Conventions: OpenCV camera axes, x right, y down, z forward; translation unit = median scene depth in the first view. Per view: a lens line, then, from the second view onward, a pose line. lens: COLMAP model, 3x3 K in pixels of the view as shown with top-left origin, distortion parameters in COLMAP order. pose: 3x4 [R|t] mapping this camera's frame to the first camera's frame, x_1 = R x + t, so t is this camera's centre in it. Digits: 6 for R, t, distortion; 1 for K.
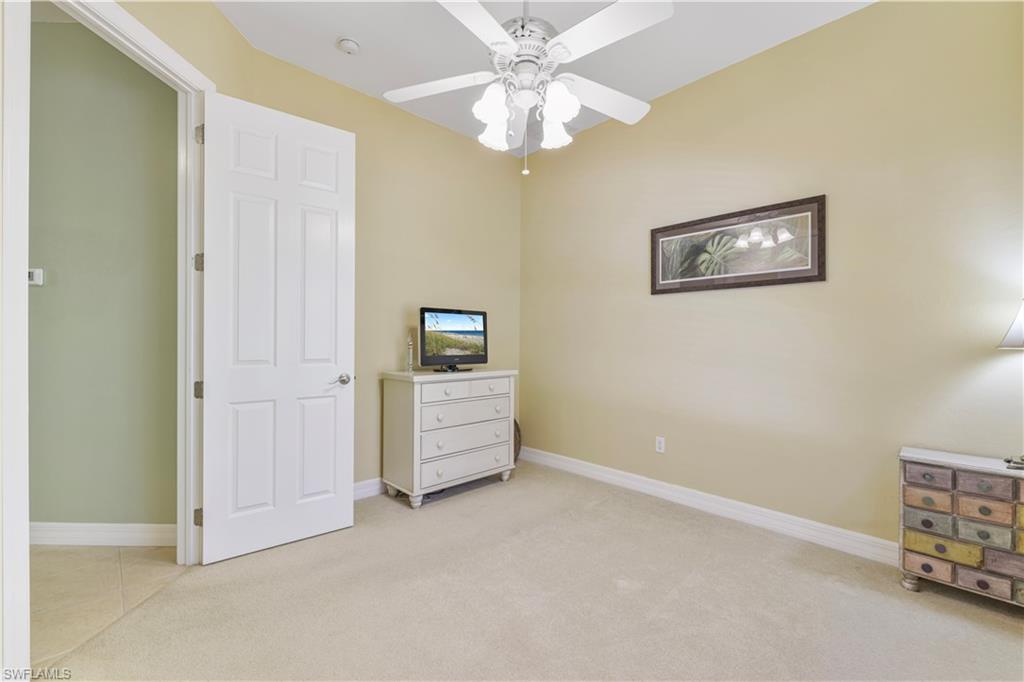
lens RADIAL K [[429.8, 0, 511.6], [0, 429.8, 335.8], [0, 0, 1]] dist [0.001024, -0.000716]
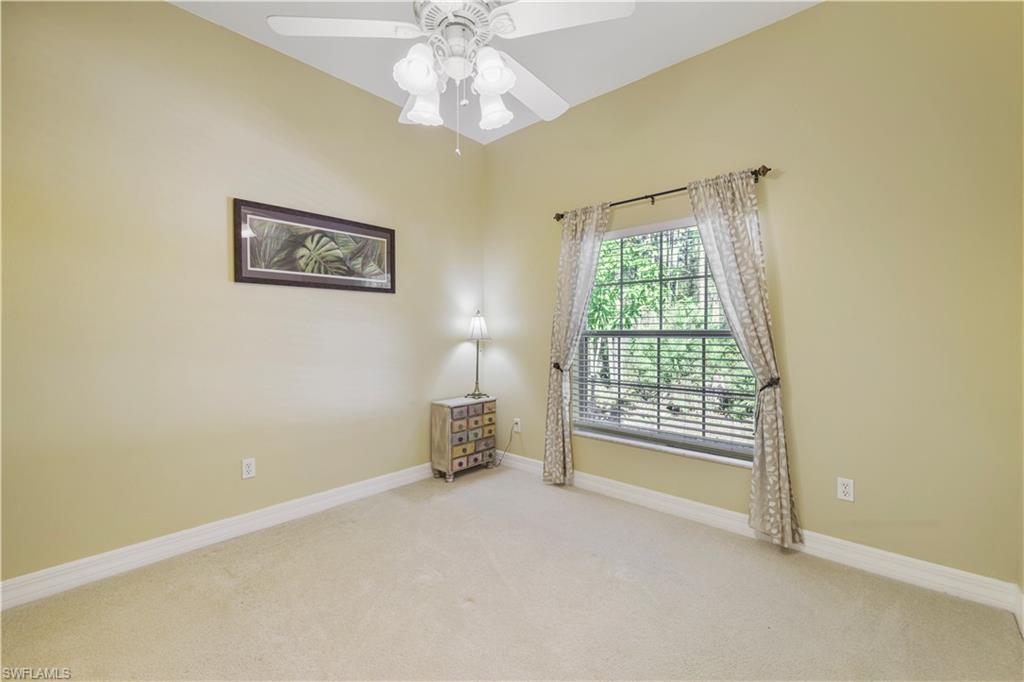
lens RADIAL K [[429.8, 0, 512.3], [0, 429.8, 341.2], [0, 0, 1]] dist [0.001024, -0.000716]
pose [[-0.079750, -0.015944, 0.996687, -0.561383], [0.001454, 0.999869, 0.016111, 0.000691], [-0.996814, 0.002734, -0.079716, 0.632485]]
